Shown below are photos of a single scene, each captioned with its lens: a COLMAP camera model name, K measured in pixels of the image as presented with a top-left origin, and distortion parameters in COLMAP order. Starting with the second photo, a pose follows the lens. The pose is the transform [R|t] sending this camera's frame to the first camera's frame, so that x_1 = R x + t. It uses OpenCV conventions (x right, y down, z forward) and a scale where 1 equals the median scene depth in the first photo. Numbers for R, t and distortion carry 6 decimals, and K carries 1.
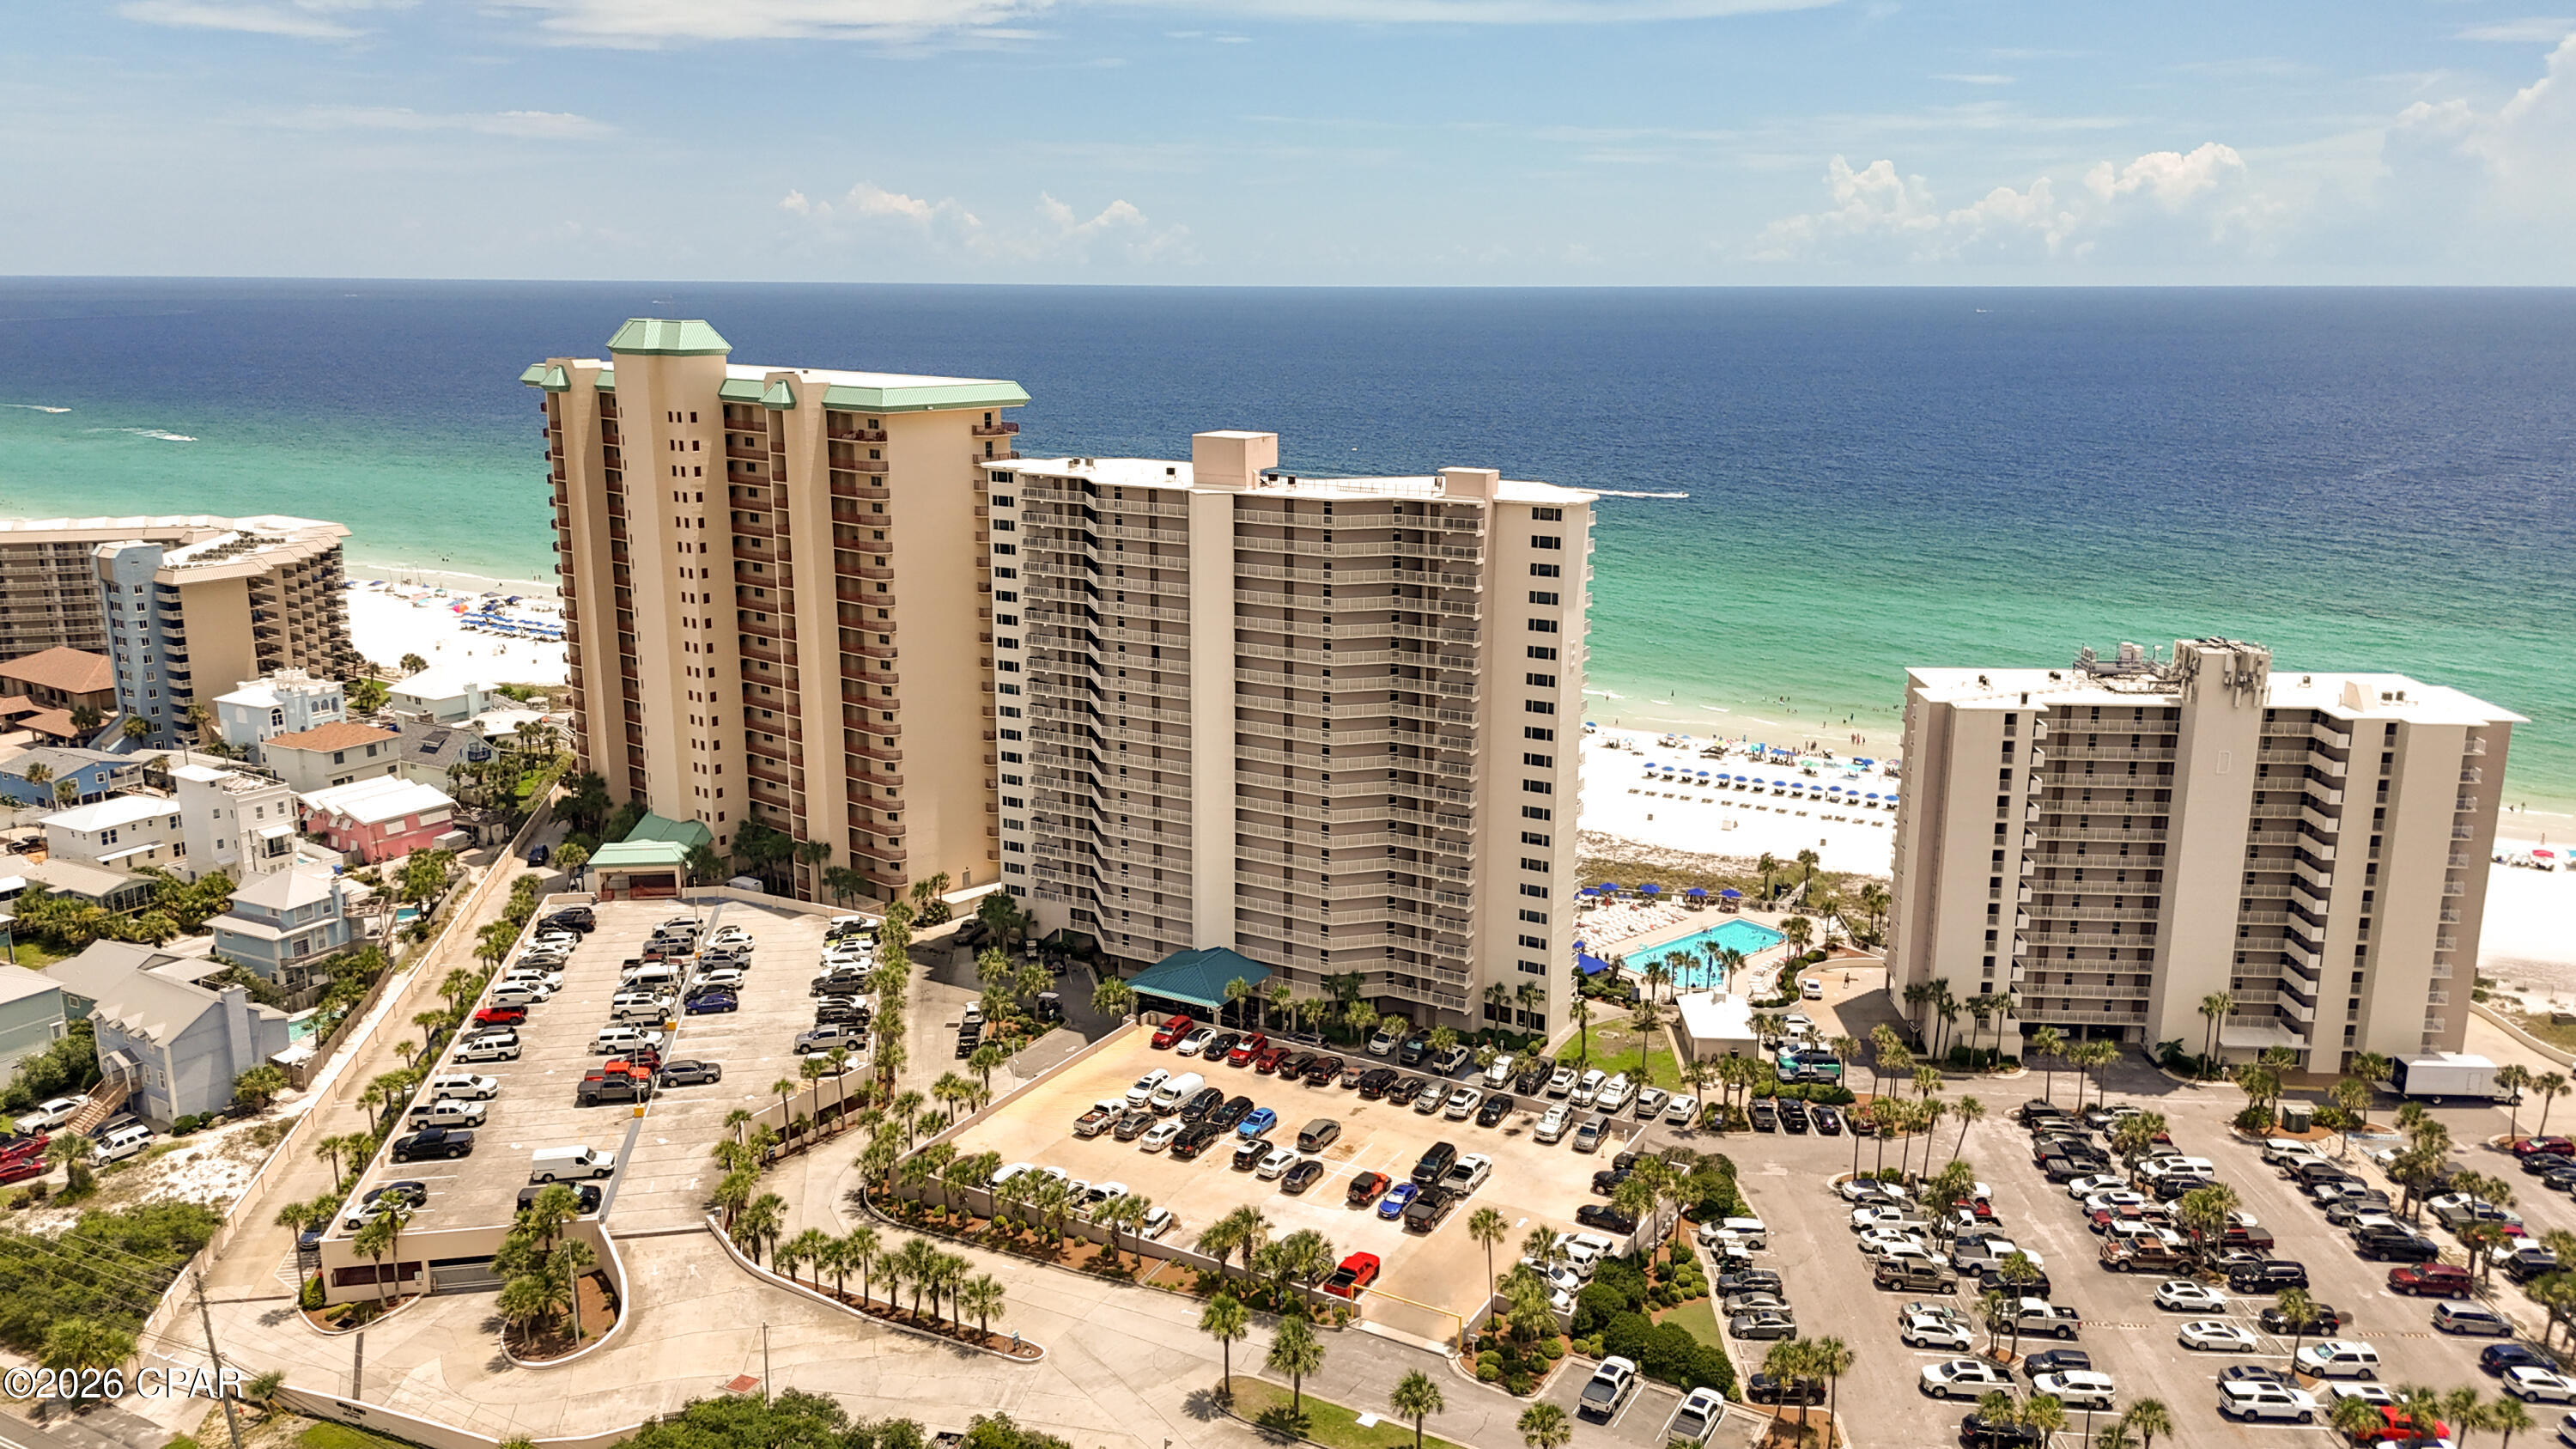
lens RADIAL K [[1908.6, 0, 1296.8], [0, 1908.6, 723.0], [0, 0, 1]] dist [0.081402, -0.080217]
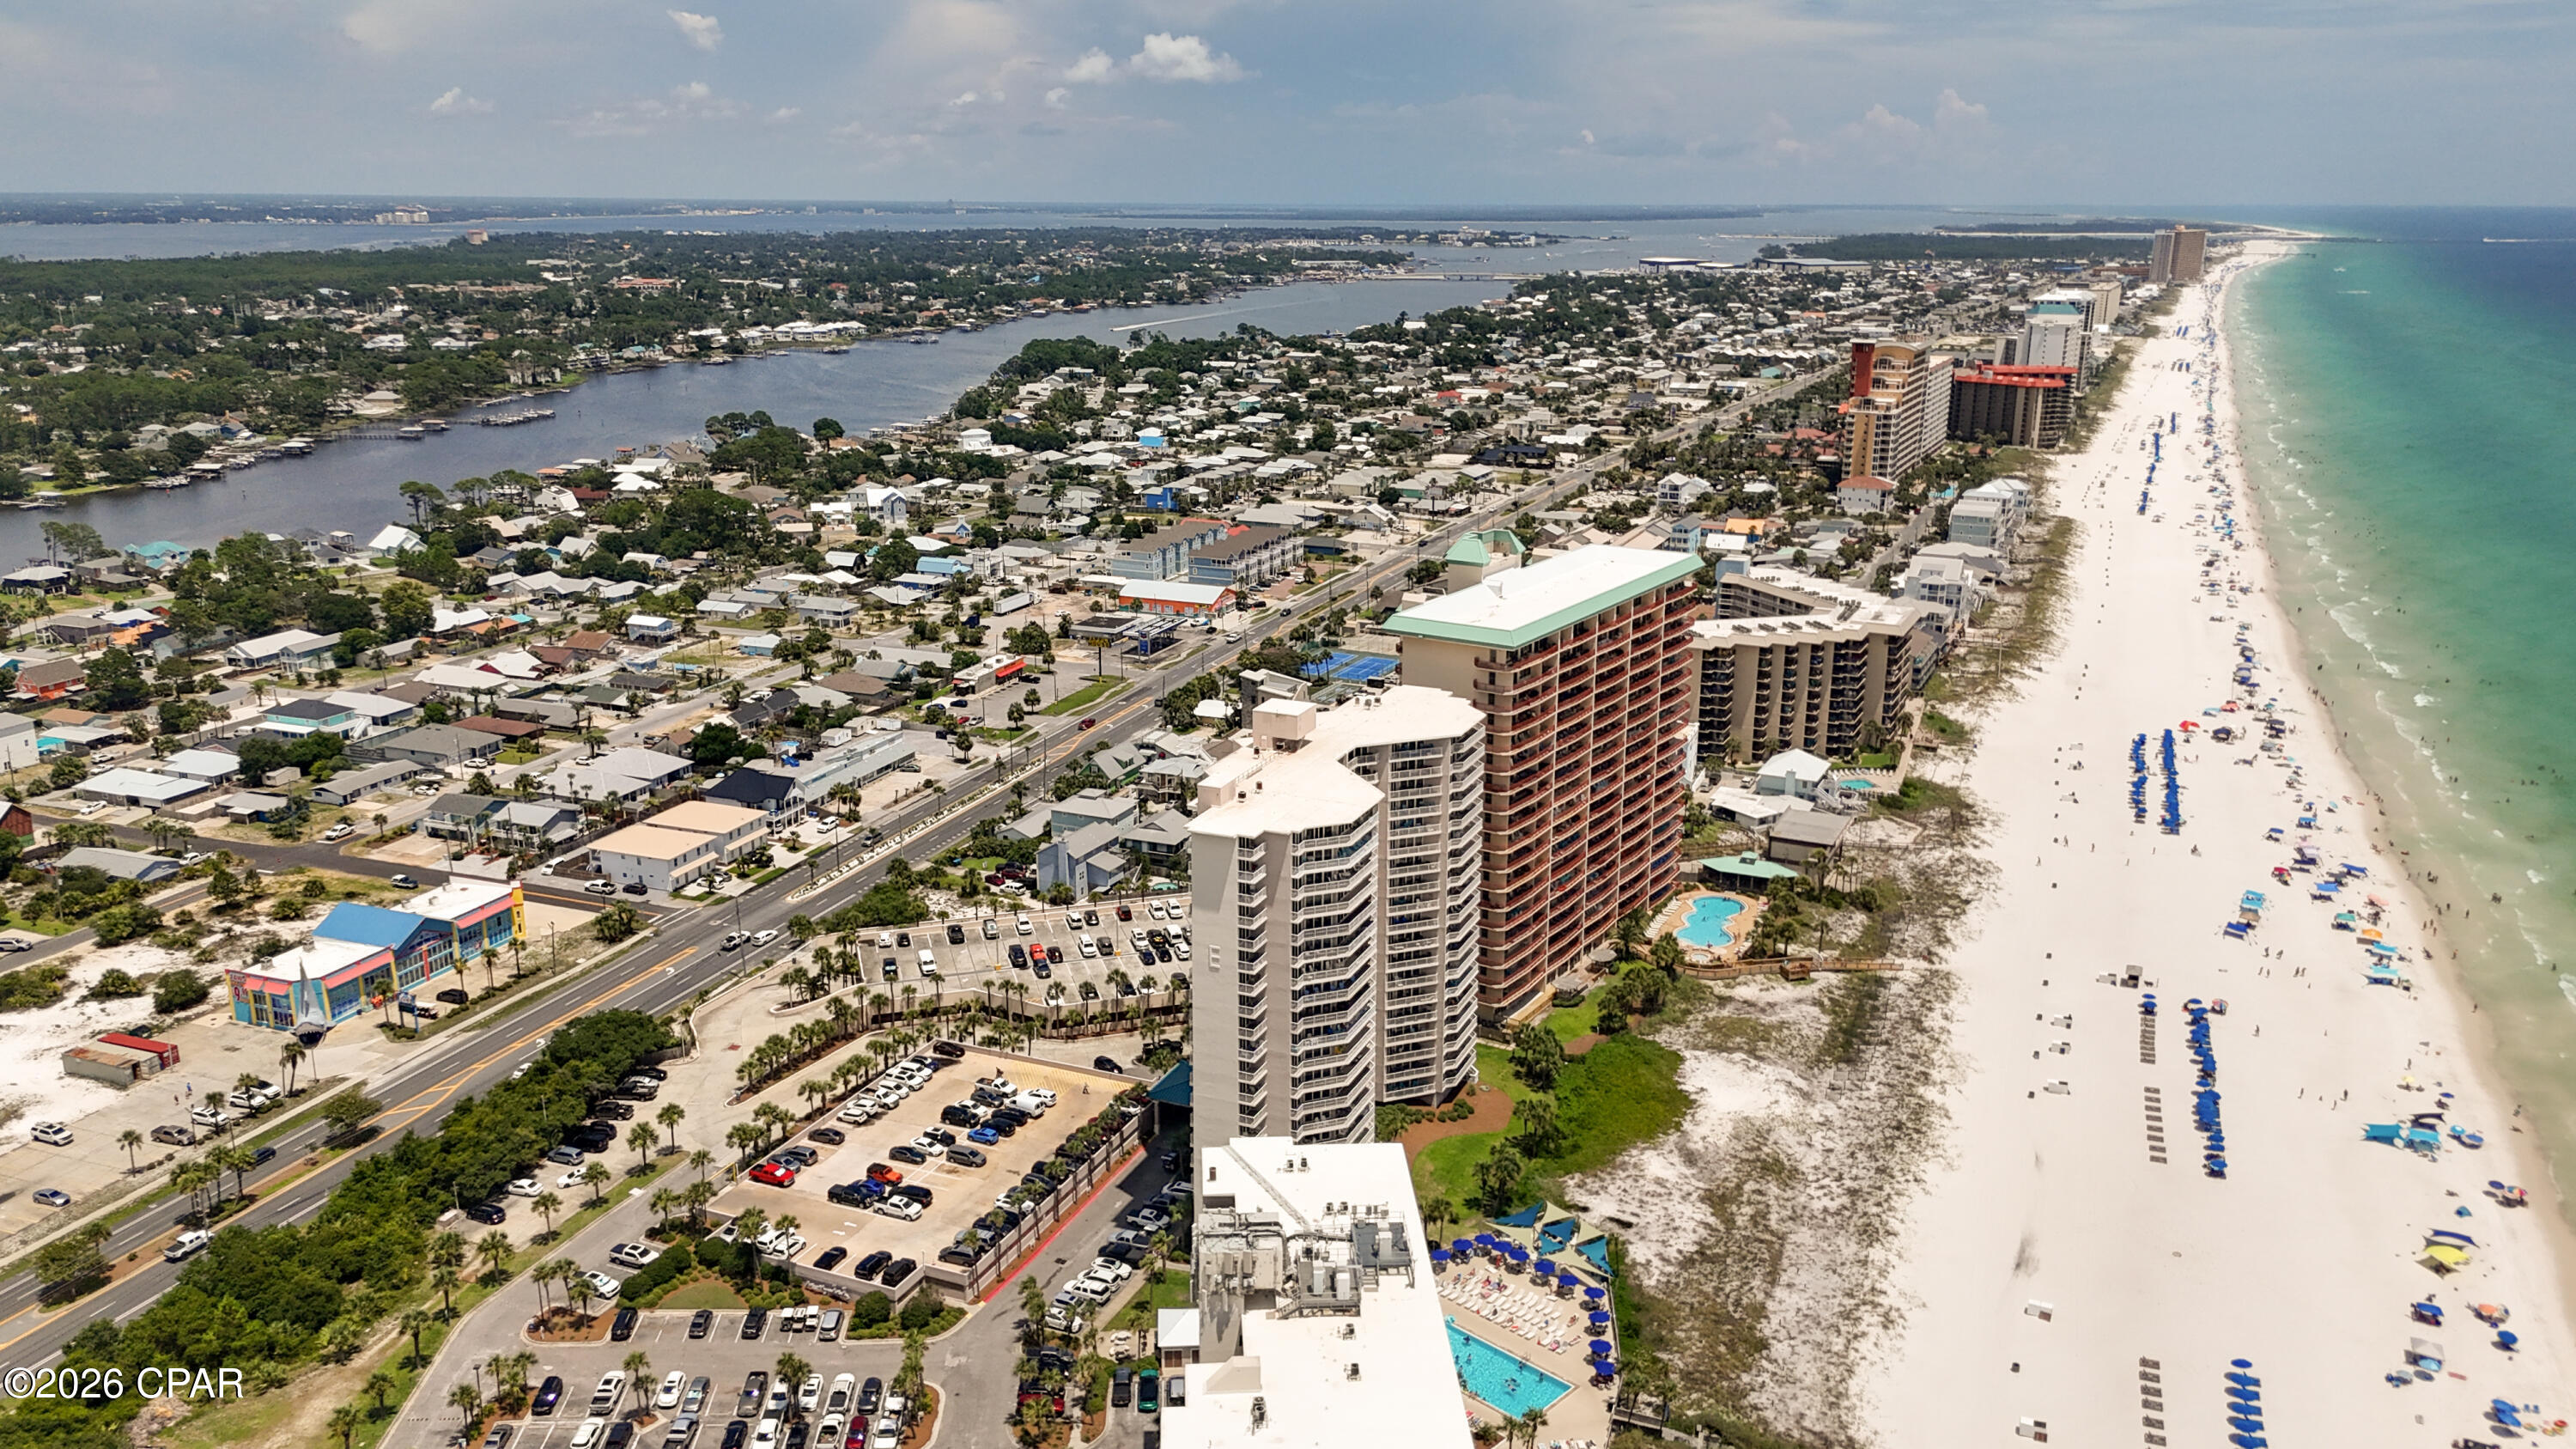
lens RADIAL K [[1908.6, 0, 1296.8], [0, 1908.6, 723.0], [0, 0, 1]] dist [0.081402, -0.080217]
pose [[0.103677, 0.264490, -0.958799, 1.210200], [-0.227473, 0.944750, 0.236018, -0.452262], [0.968250, 0.193631, 0.158113, 0.828546]]
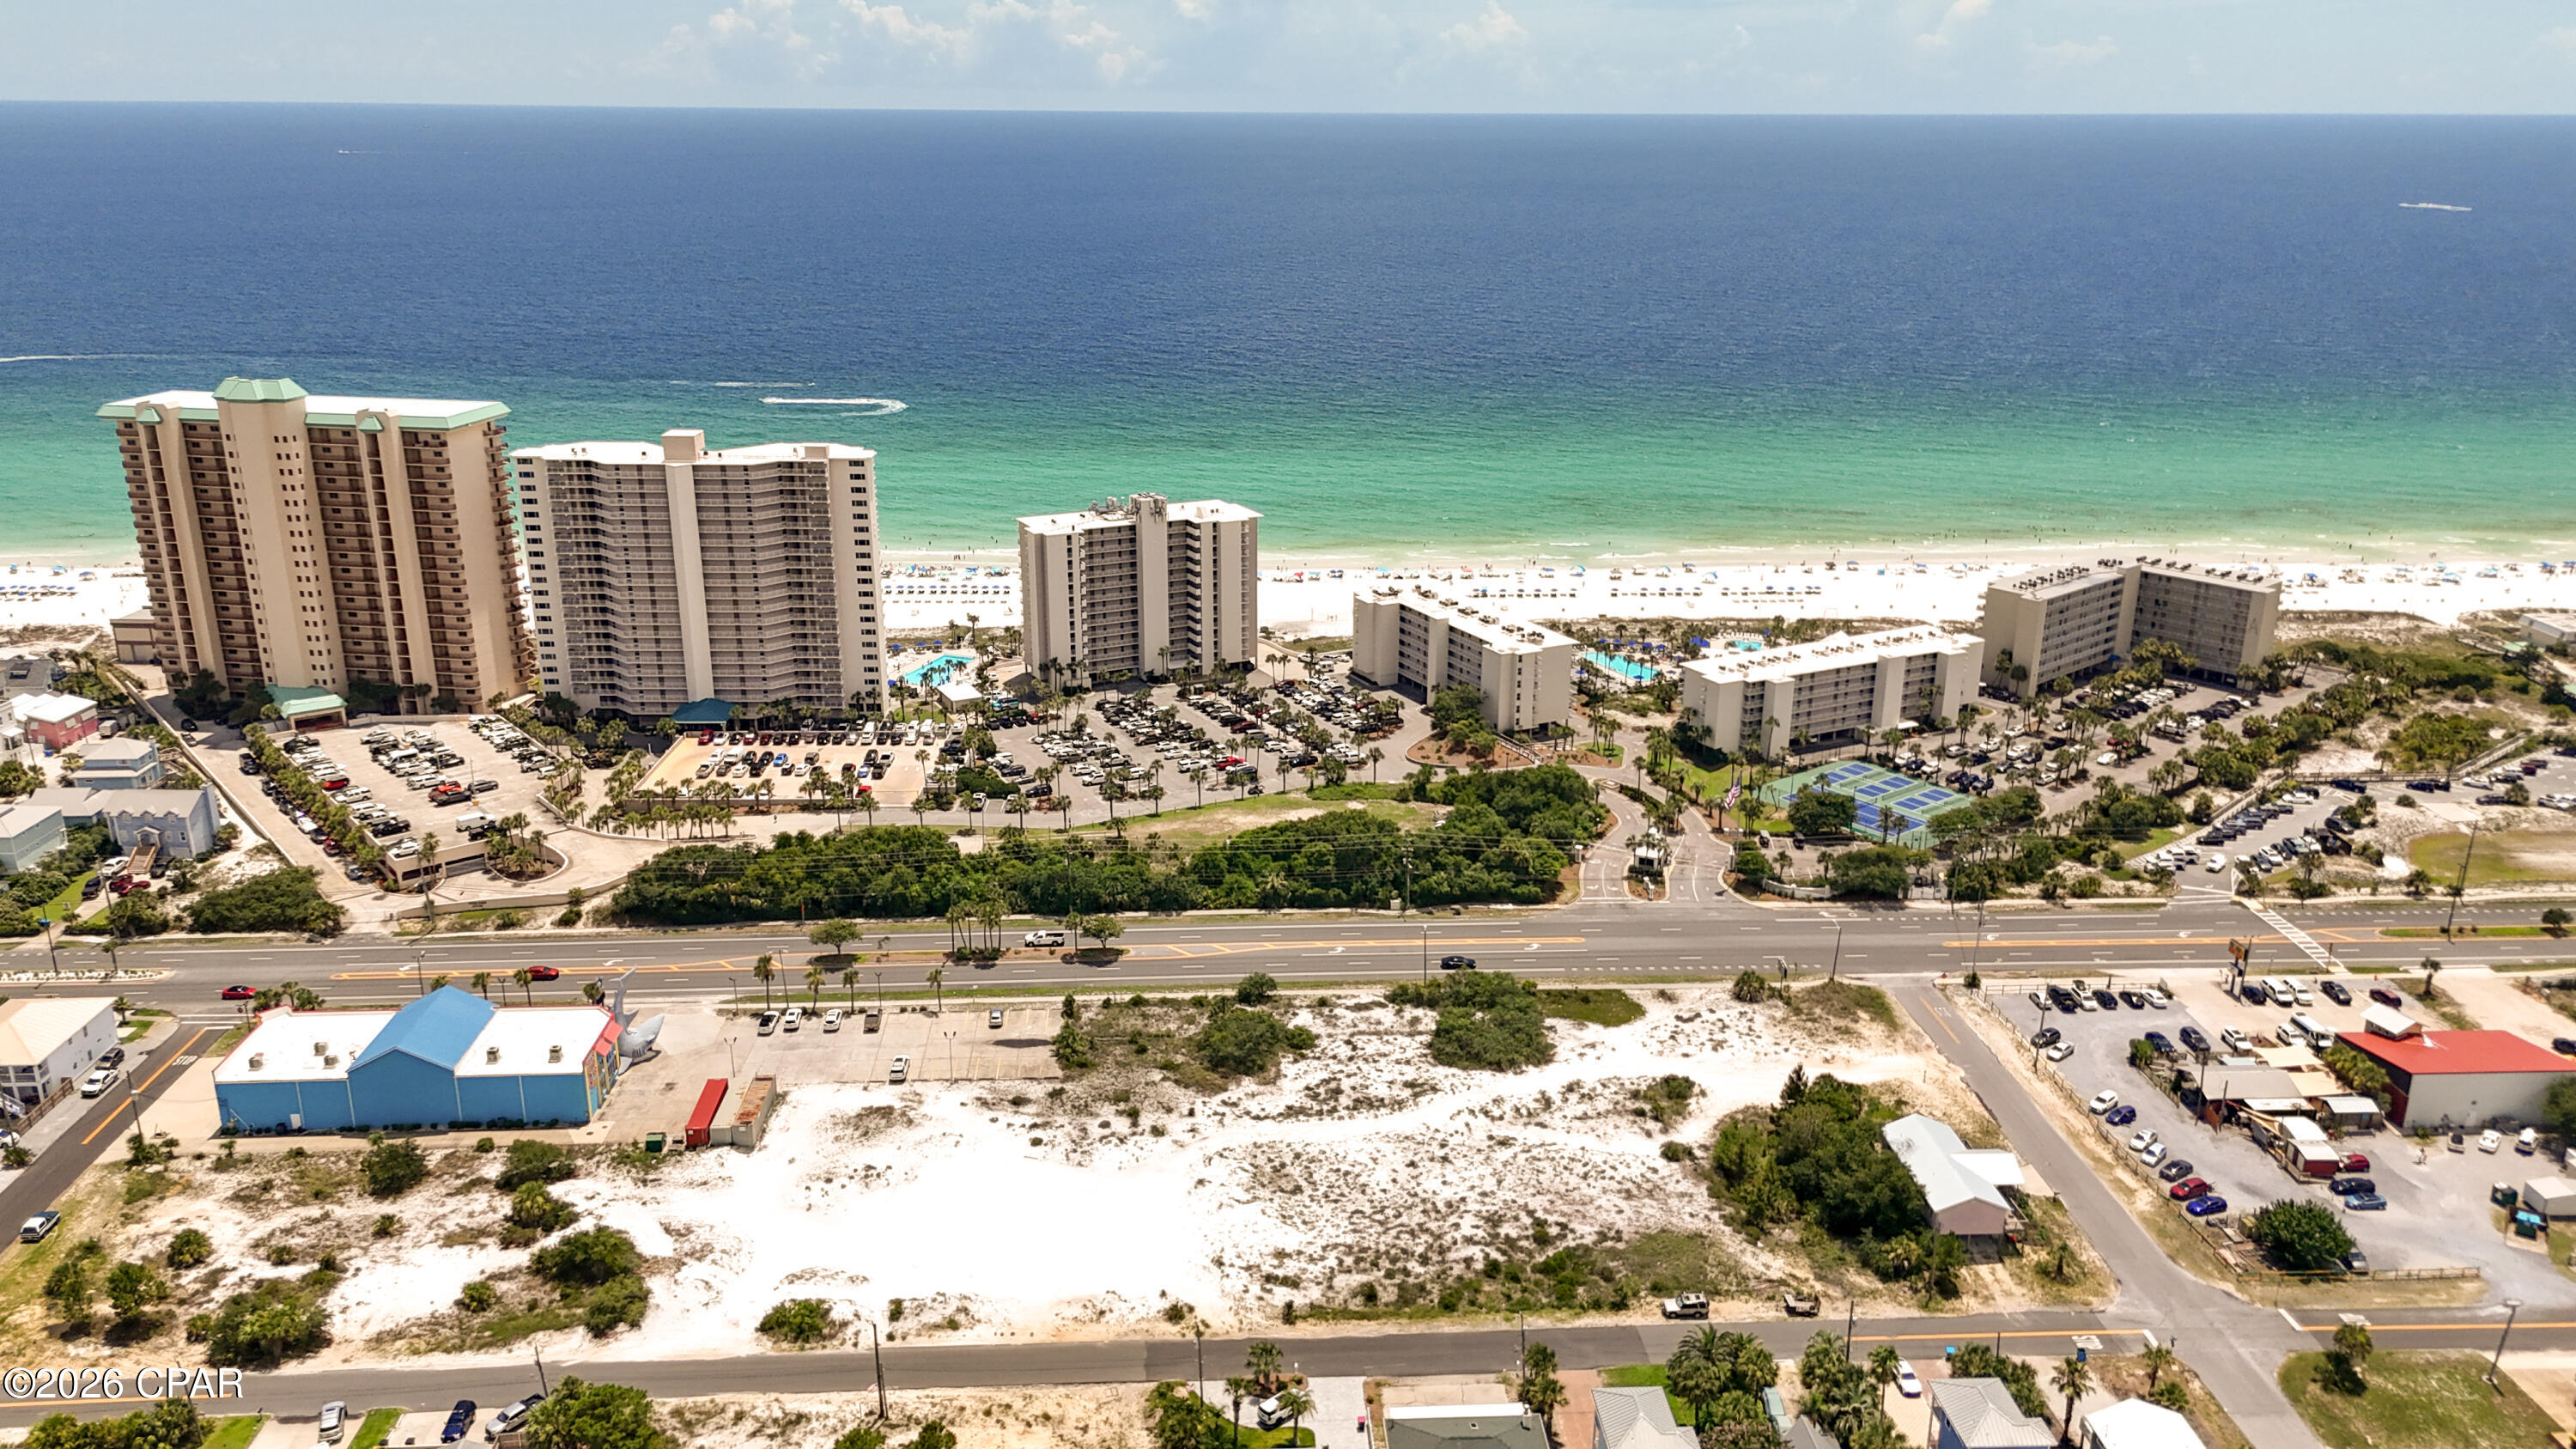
lens RADIAL K [[1908.6, 0, 1296.8], [0, 1908.6, 723.0], [0, 0, 1]] dist [0.081402, -0.080217]
pose [[0.862696, -0.156144, 0.481014, -0.495133], [0.113215, 0.986631, 0.117224, -0.019888], [-0.492887, -0.046671, 0.868841, -1.053868]]
